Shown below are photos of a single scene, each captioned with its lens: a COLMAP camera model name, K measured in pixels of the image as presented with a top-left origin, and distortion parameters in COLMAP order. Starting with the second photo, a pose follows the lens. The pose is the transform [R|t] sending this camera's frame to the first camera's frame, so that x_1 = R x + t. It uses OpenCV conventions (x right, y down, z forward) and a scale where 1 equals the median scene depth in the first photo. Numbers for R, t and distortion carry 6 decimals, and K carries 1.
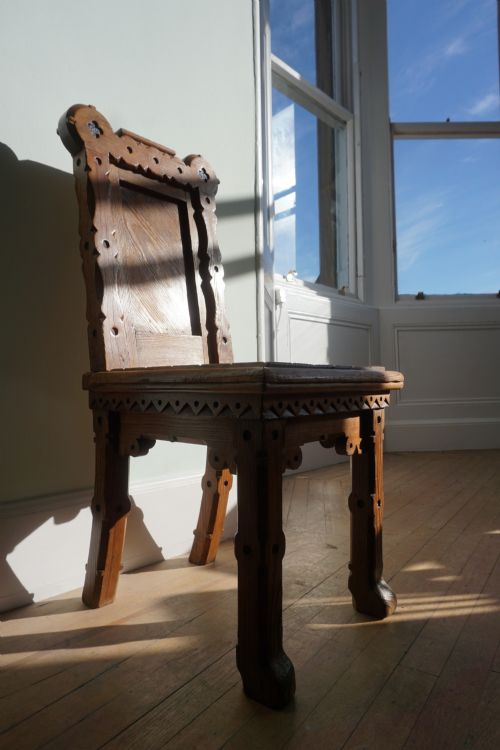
lens RADIAL K [[508.2, 0, 250.0], [0, 508.2, 375.0], [0, 0, 1]] dist [-0.048047, 0.043378]
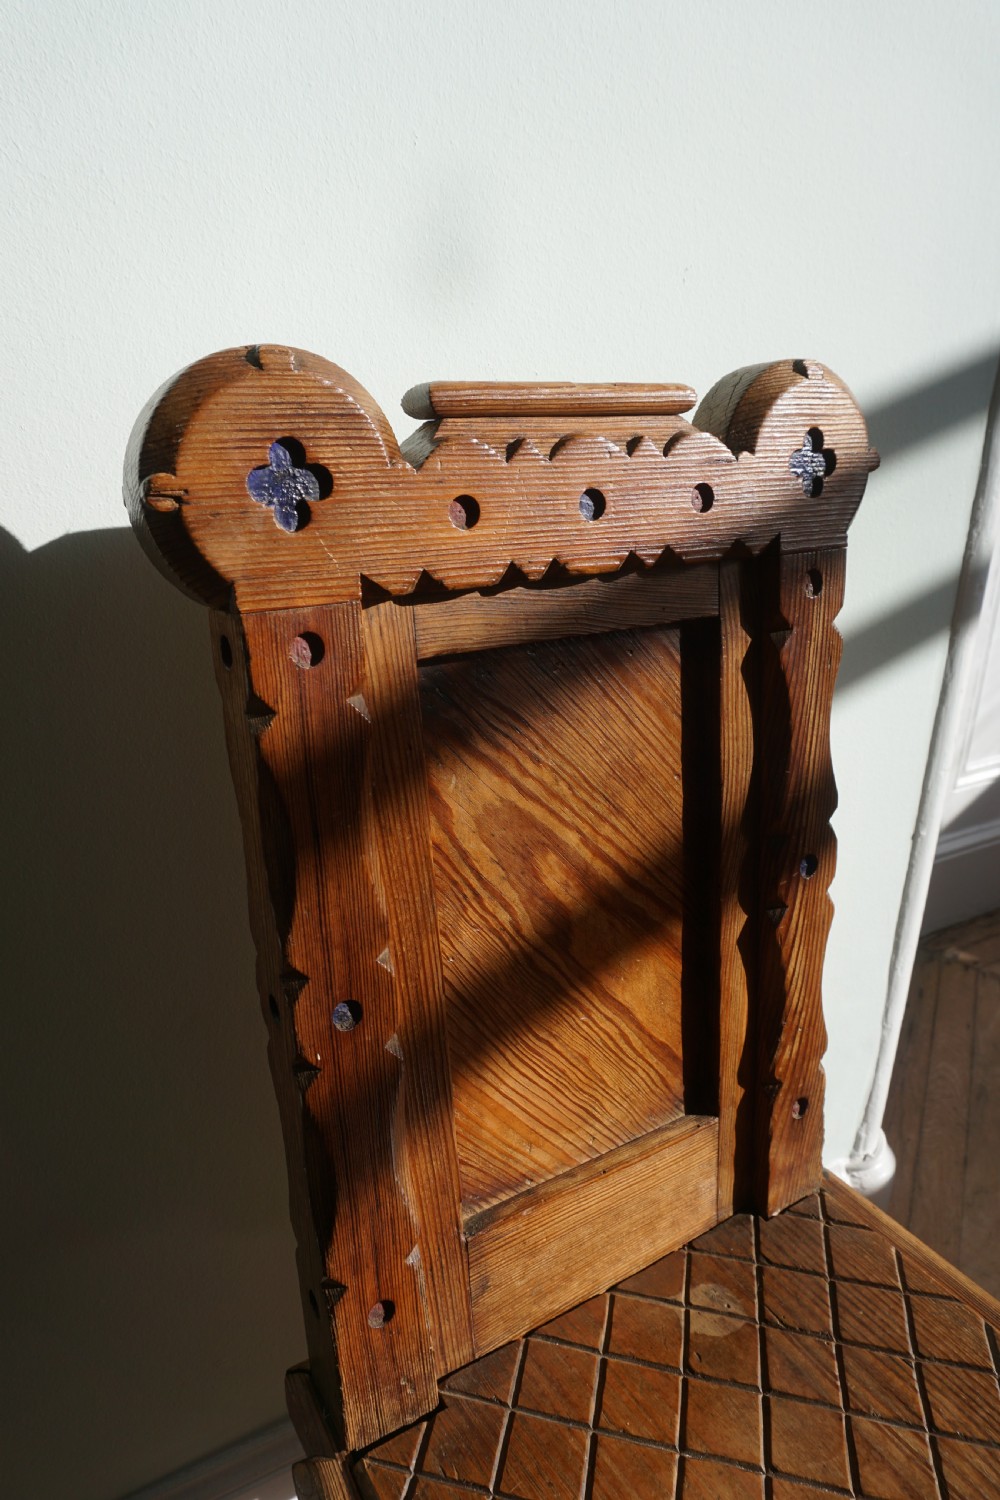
lens RADIAL K [[1016.4, 0, 500.0], [0, 1016.4, 750.0], [0, 0, 1]] dist [-0.048047, 0.043378]
pose [[0.949875, 0.146947, -0.275943, -0.099492], [-0.030536, 0.922037, 0.385895, -0.554650], [0.311136, -0.358126, 0.880307, 0.632338]]
